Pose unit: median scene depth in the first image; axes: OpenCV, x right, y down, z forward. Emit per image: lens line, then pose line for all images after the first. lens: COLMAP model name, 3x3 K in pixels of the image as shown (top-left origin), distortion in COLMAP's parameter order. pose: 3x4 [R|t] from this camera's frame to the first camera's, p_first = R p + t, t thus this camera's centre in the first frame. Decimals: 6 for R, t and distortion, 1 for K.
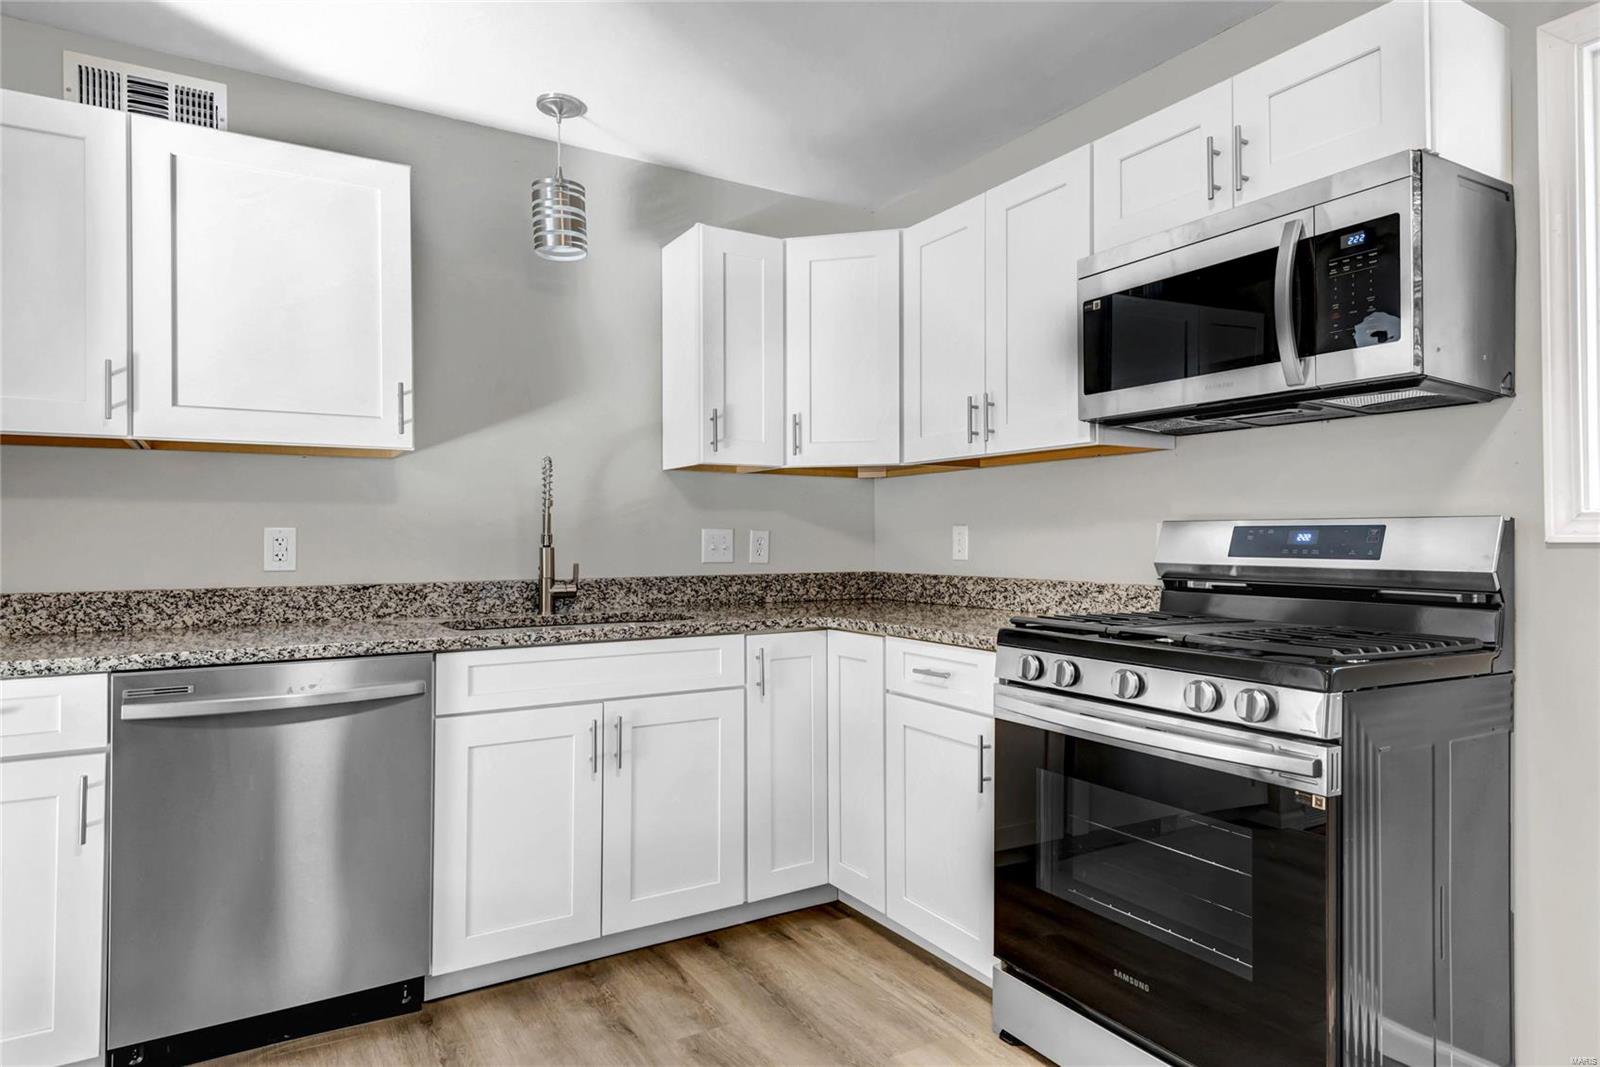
lens RADIAL K [[930.2, 0, 798.9], [0, 930.2, 528.5], [0, 0, 1]] dist [0.029857, -0.000238]
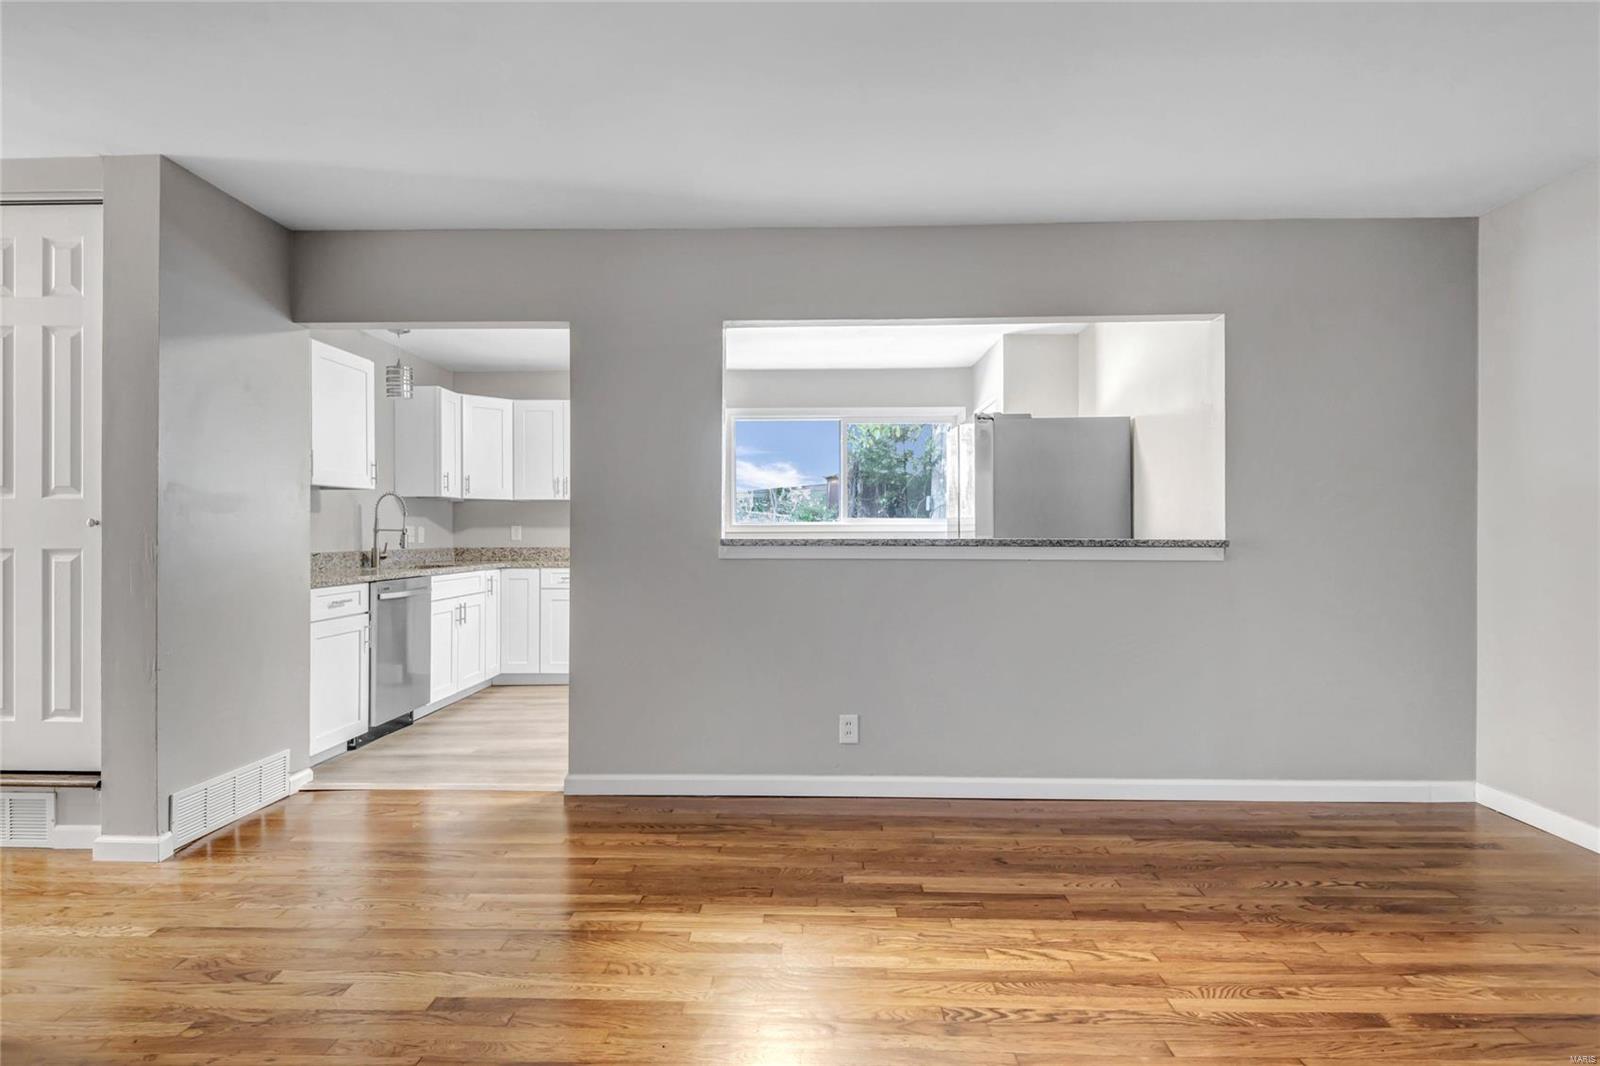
lens RADIAL K [[867.9, 0, 809.1], [0, 867.9, 542.6], [0, 0, 1]] dist [0.002789, 0.000065]
pose [[0.543017, -0.008672, 0.839677, -1.530579], [-0.009278, 0.999824, 0.016326, -0.003402], [-0.839671, -0.016656, 0.542840, -0.950623]]
